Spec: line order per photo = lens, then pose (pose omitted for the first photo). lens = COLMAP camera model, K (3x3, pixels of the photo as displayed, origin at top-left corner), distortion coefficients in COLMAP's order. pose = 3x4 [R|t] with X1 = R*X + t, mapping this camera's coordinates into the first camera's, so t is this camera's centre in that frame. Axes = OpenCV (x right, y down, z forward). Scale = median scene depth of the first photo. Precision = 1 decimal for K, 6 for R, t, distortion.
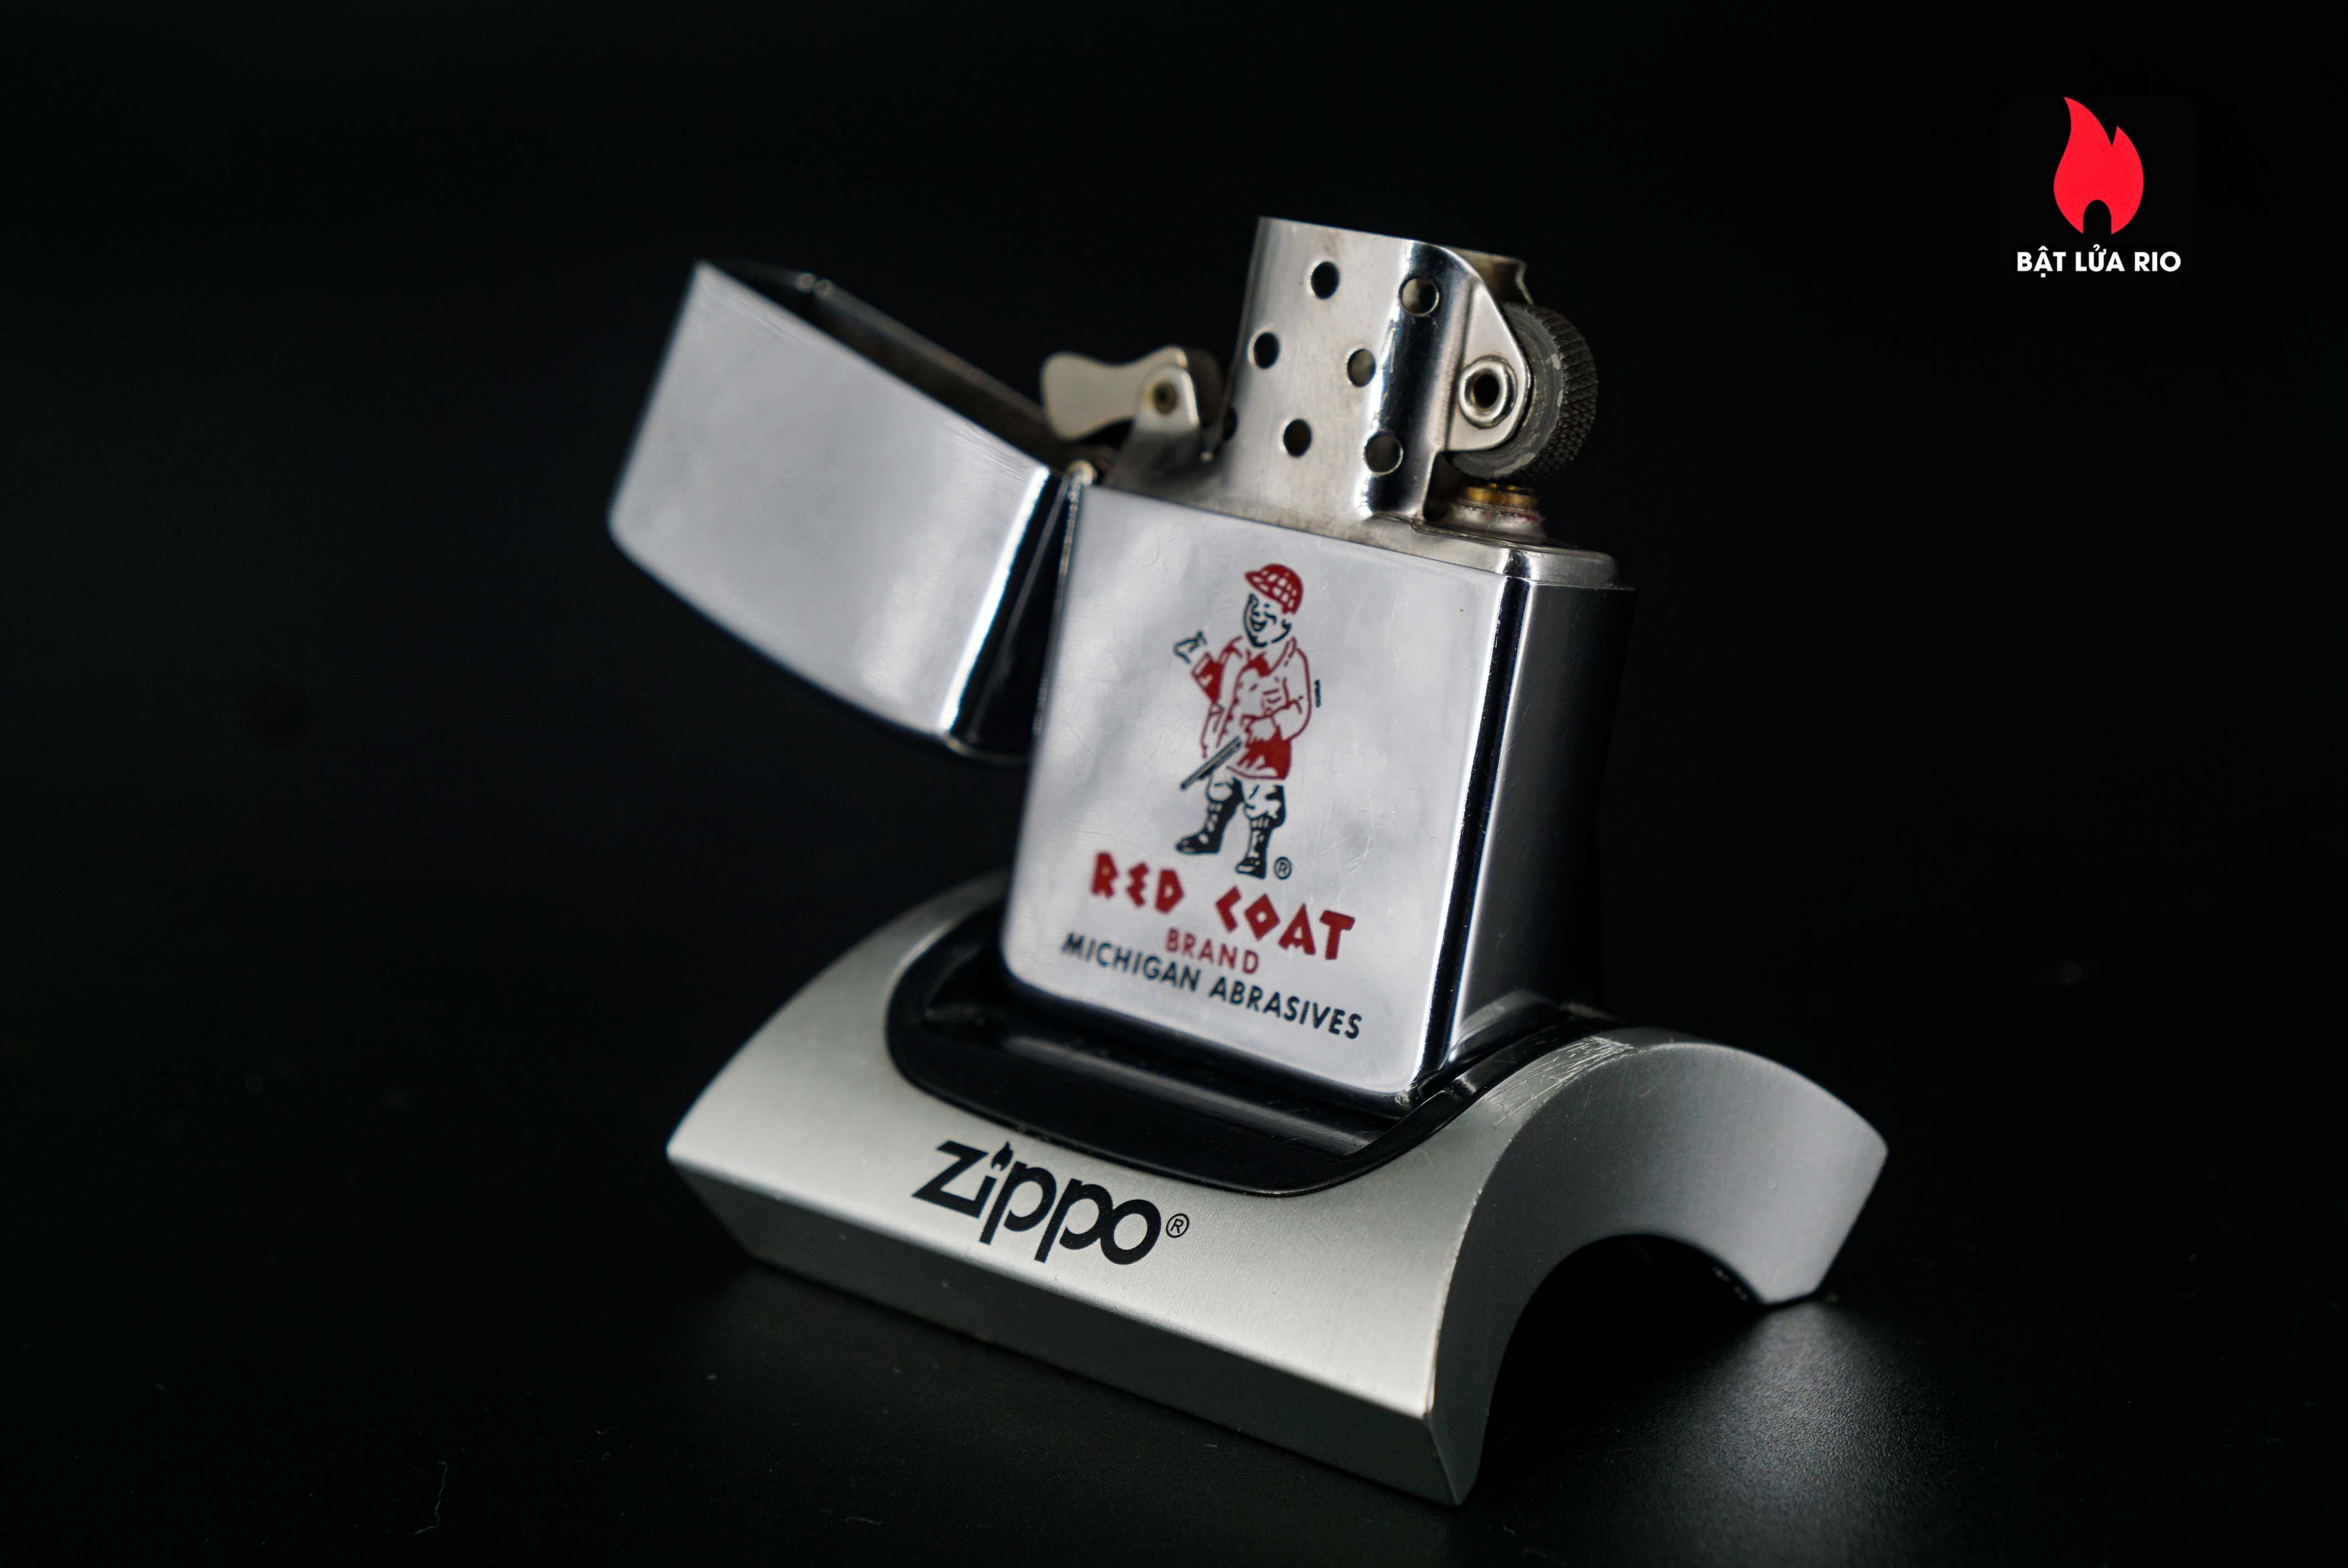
lens RADIAL K [[4979.1, 0, 1174.0], [0, 4979.1, 784.0], [0, 0, 1]] dist [0.288855, -0.047467]
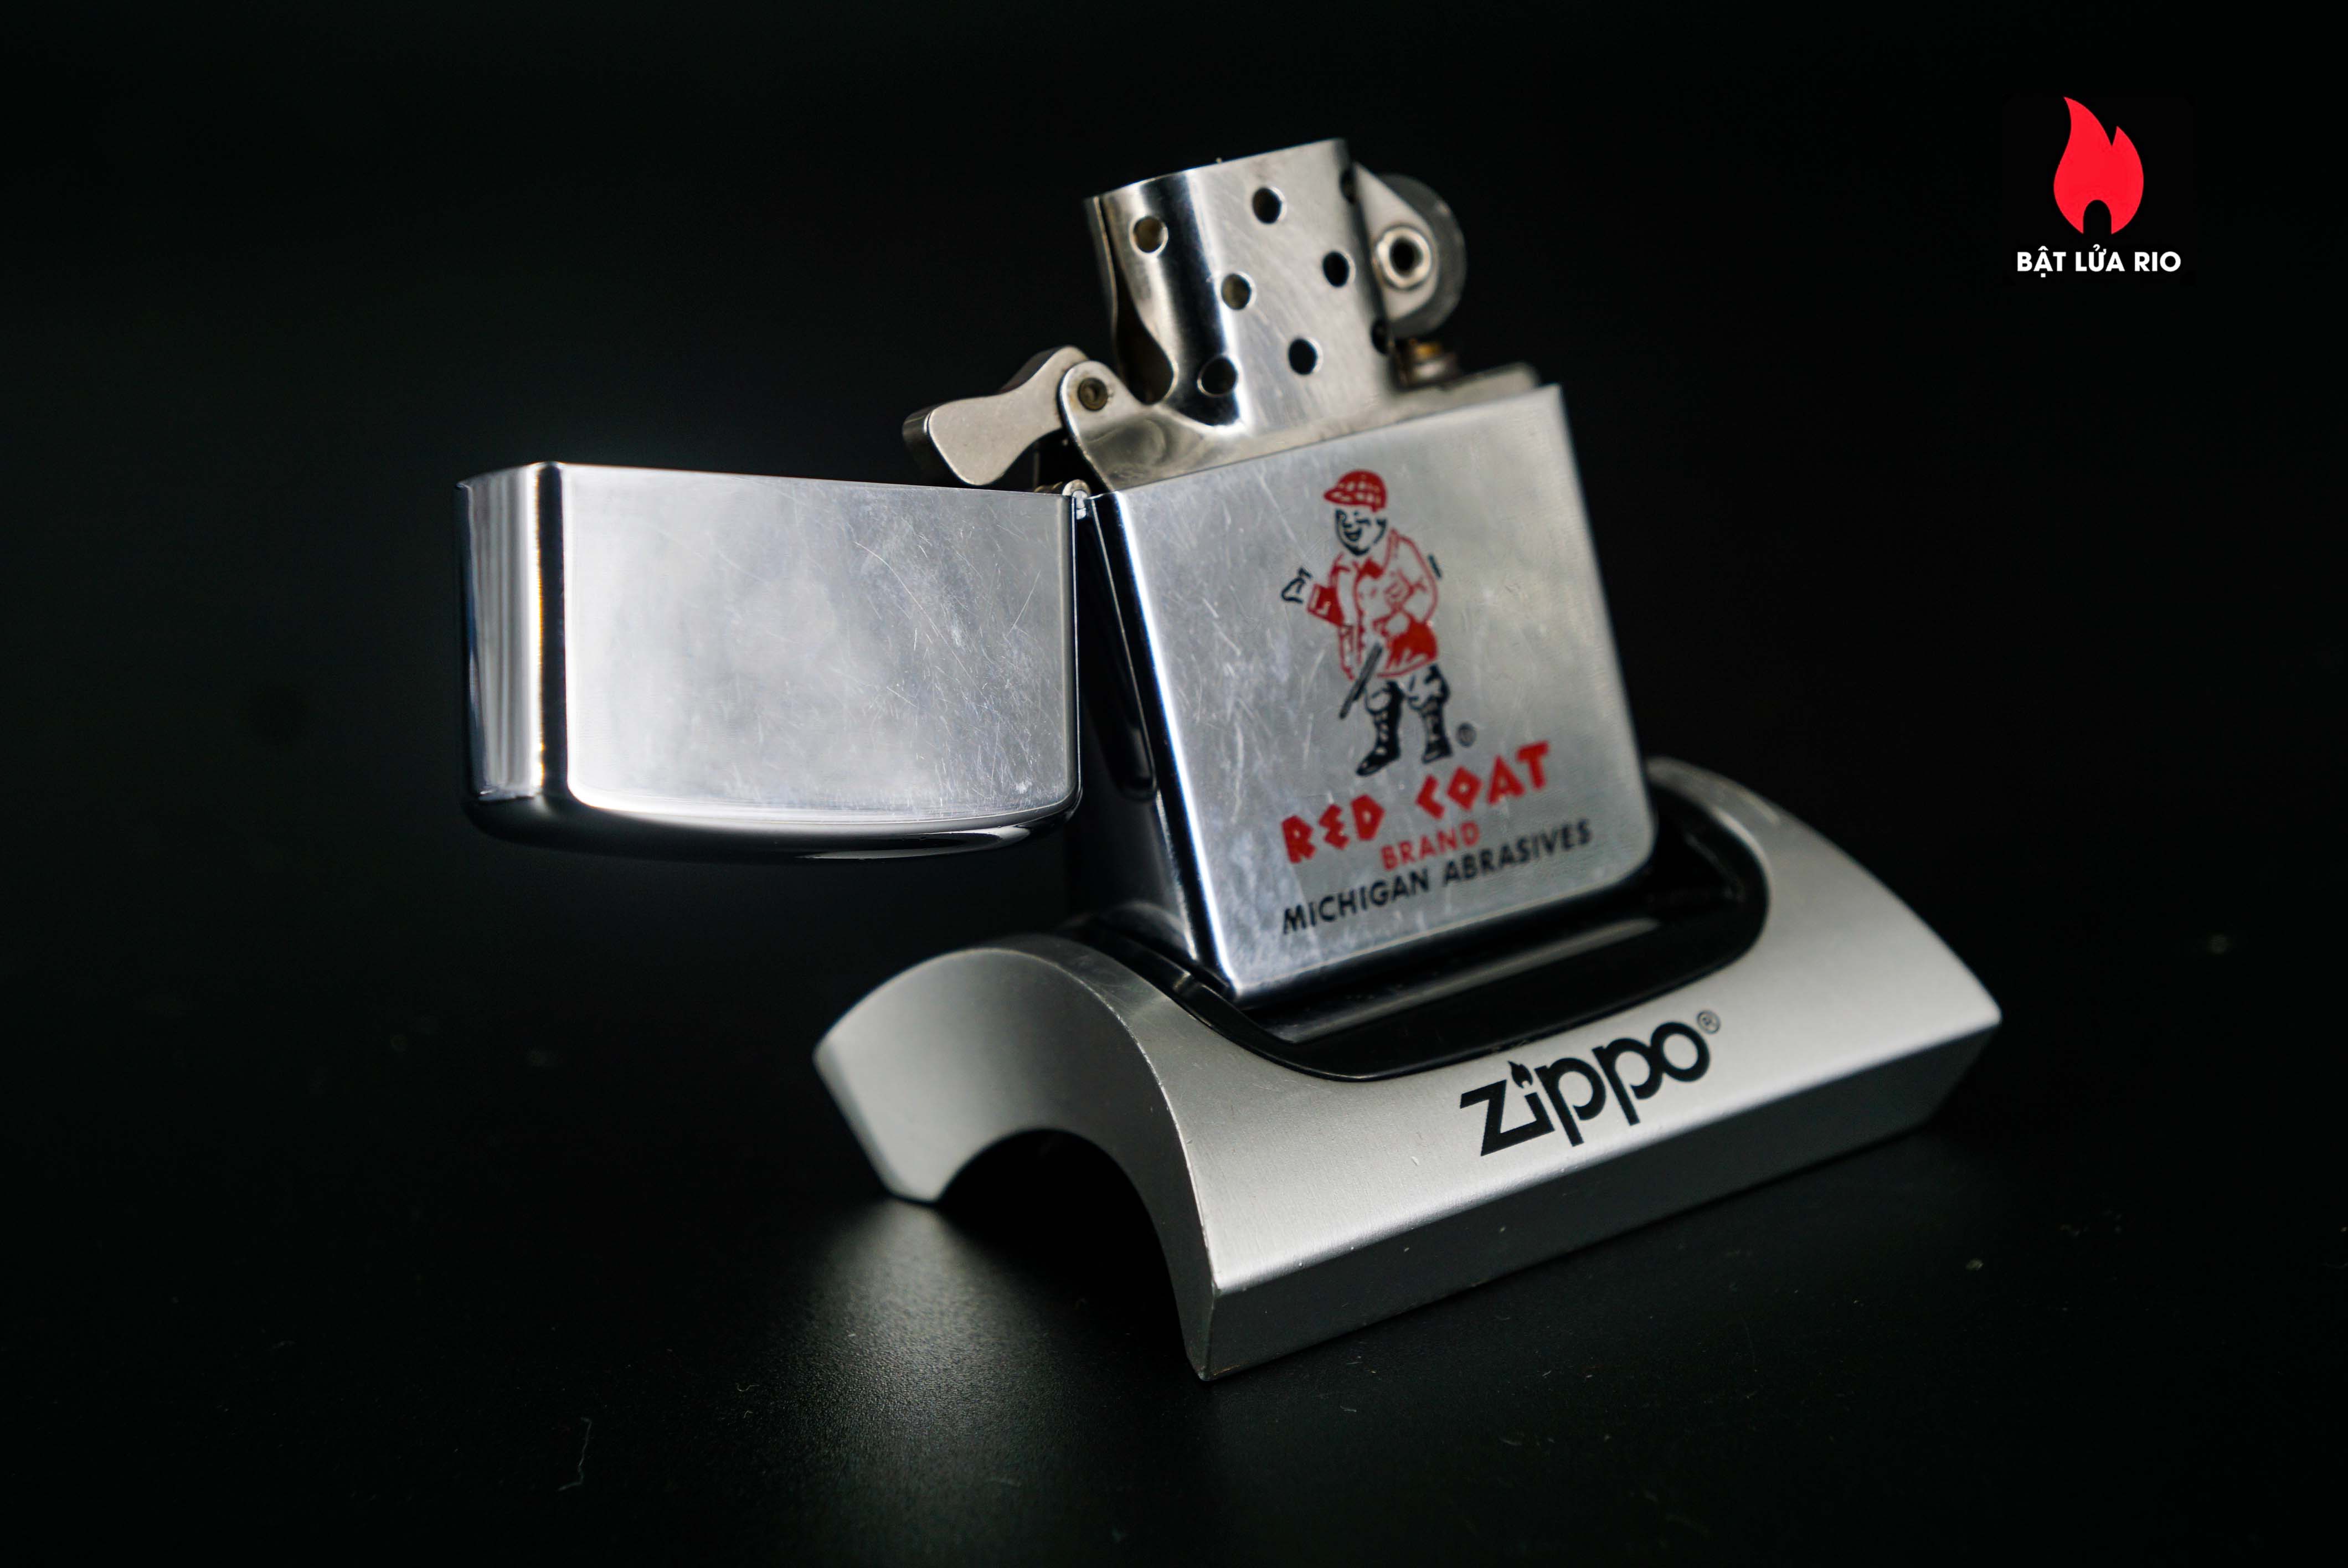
lens RADIAL K [[4979.1, 0, 1174.0], [0, 4979.1, 784.0], [0, 0, 1]] dist [0.288855, -0.047467]
pose [[0.242716, -0.301728, 0.921981, -0.960412], [0.363306, 0.909507, 0.202004, -0.207295], [-0.899499, 0.285932, 0.330371, 0.707656]]
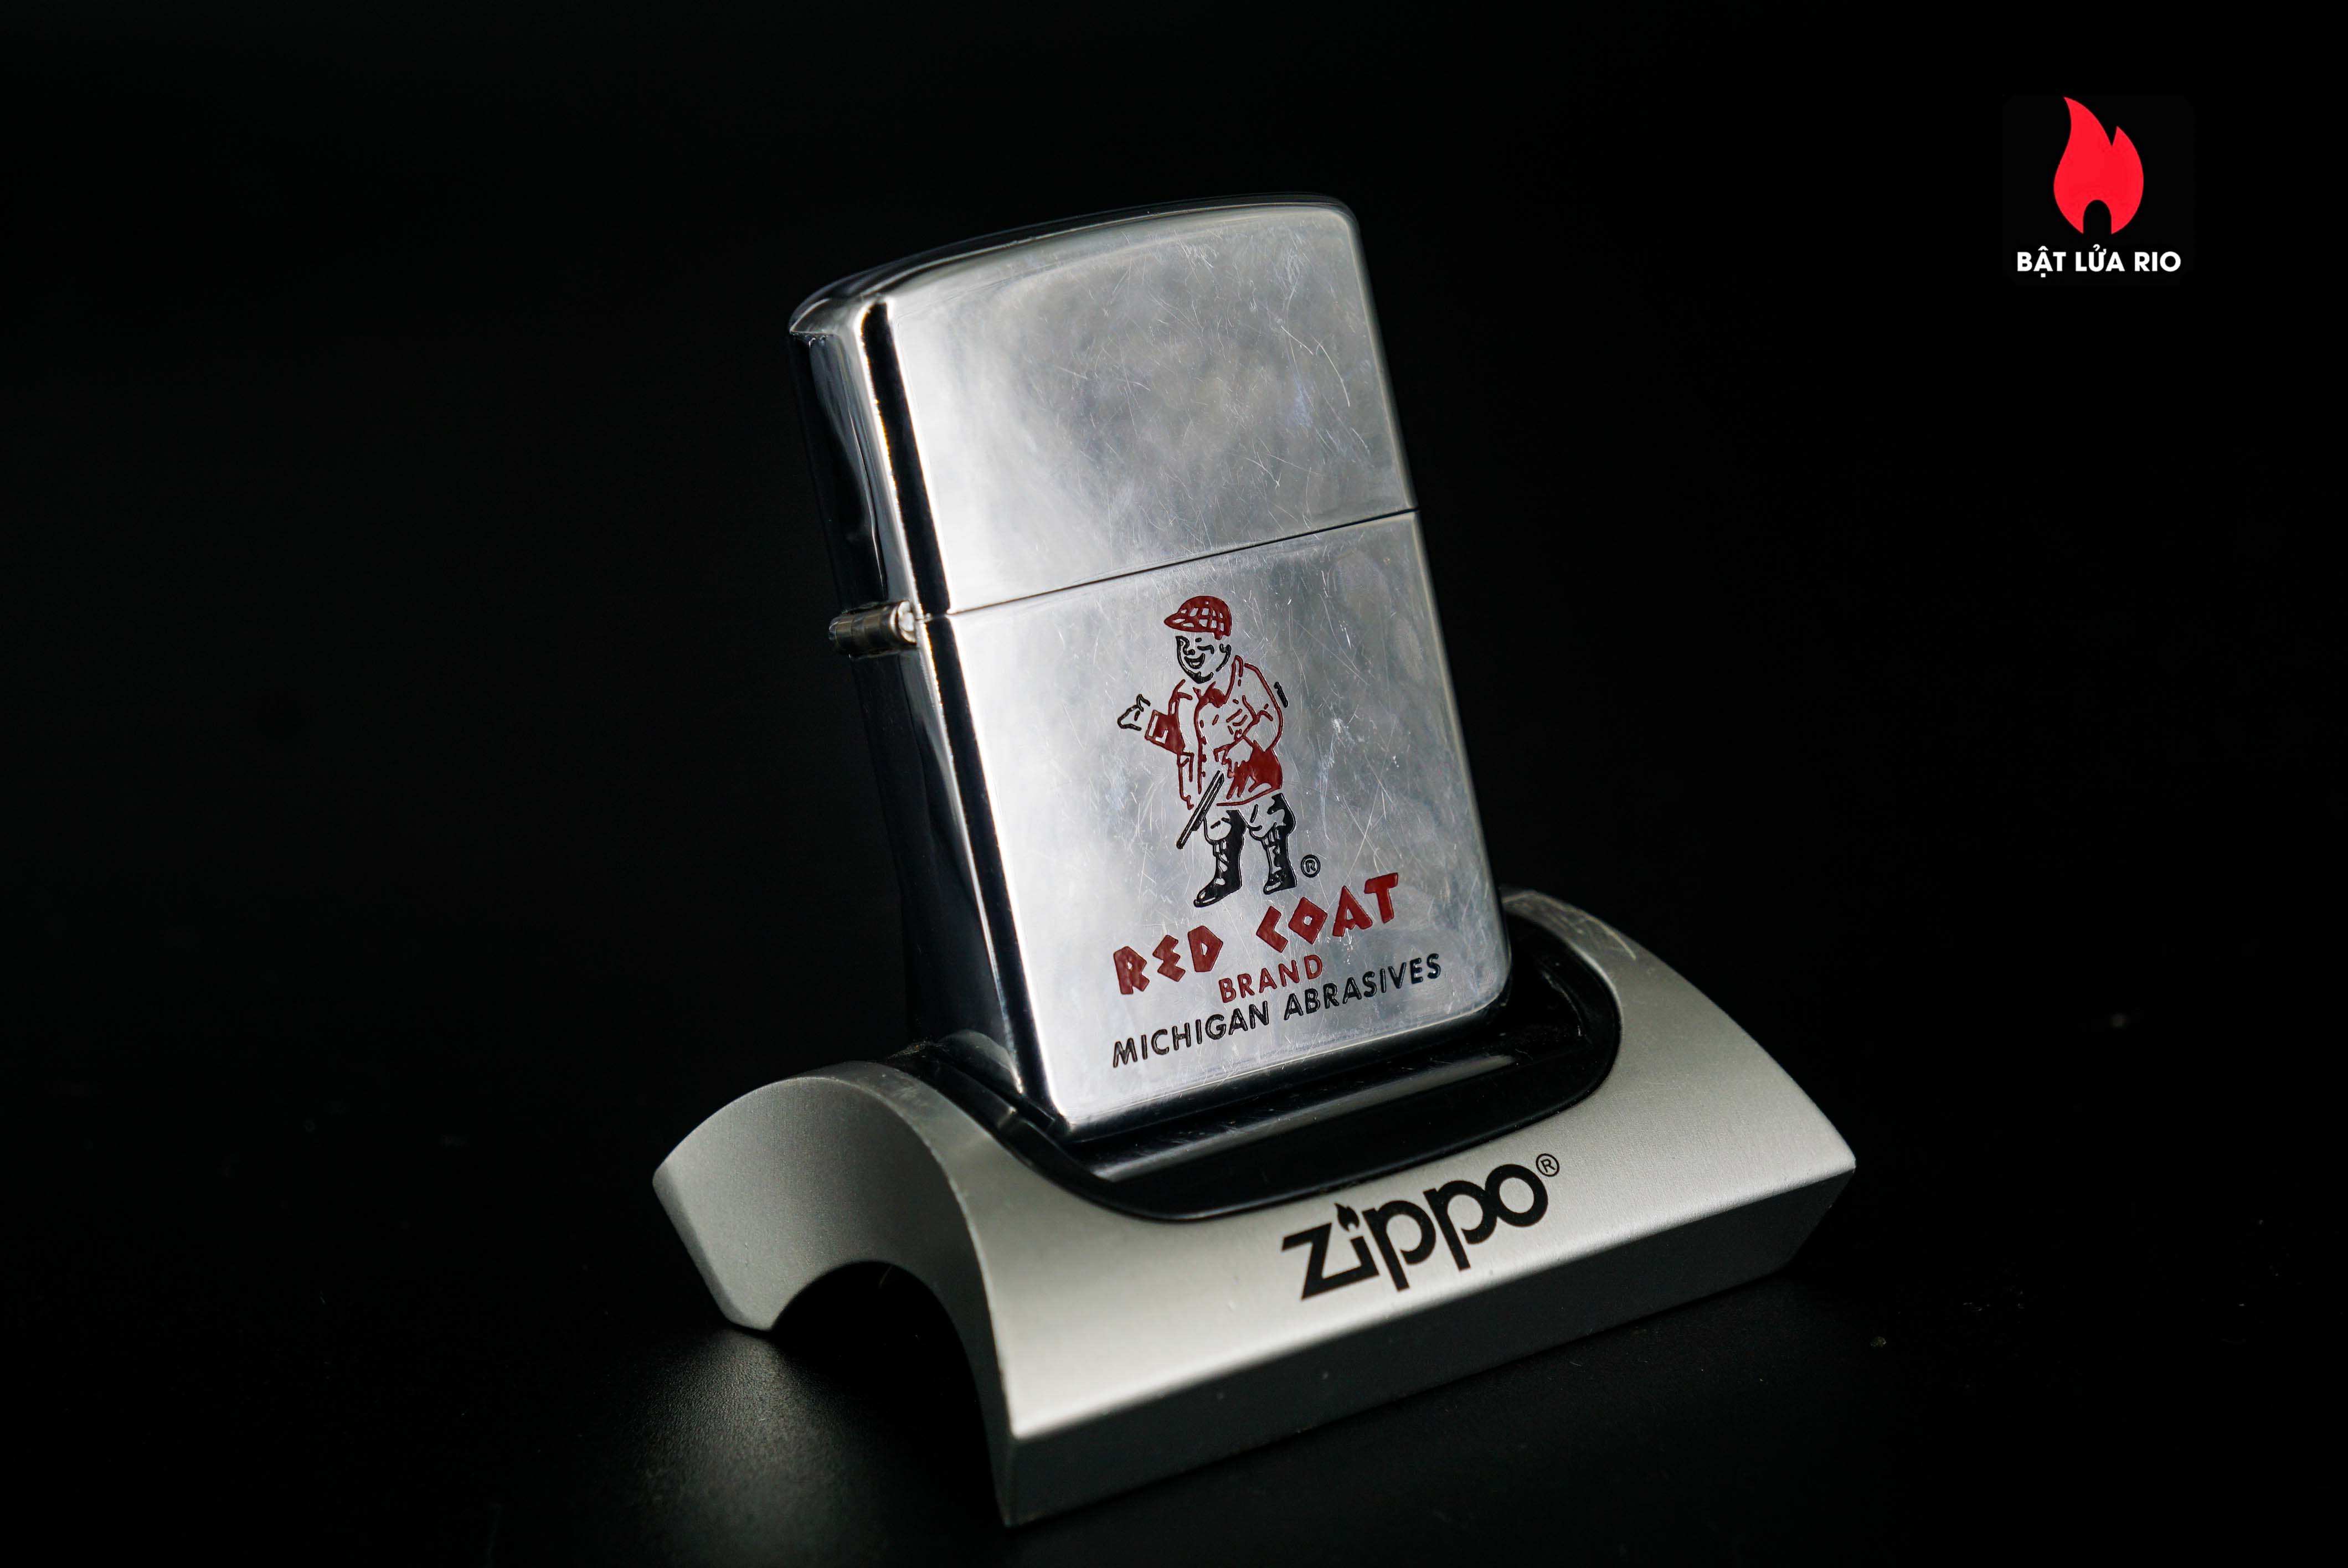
lens RADIAL K [[4979.1, 0, 1174.0], [0, 4979.1, 784.0], [0, 0, 1]] dist [0.288855, -0.047467]
pose [[0.280067, -0.288228, 0.915690, -0.920502], [0.354934, 0.917361, 0.180196, -0.193475], [-0.891956, 0.274542, 0.359224, 0.647141]]
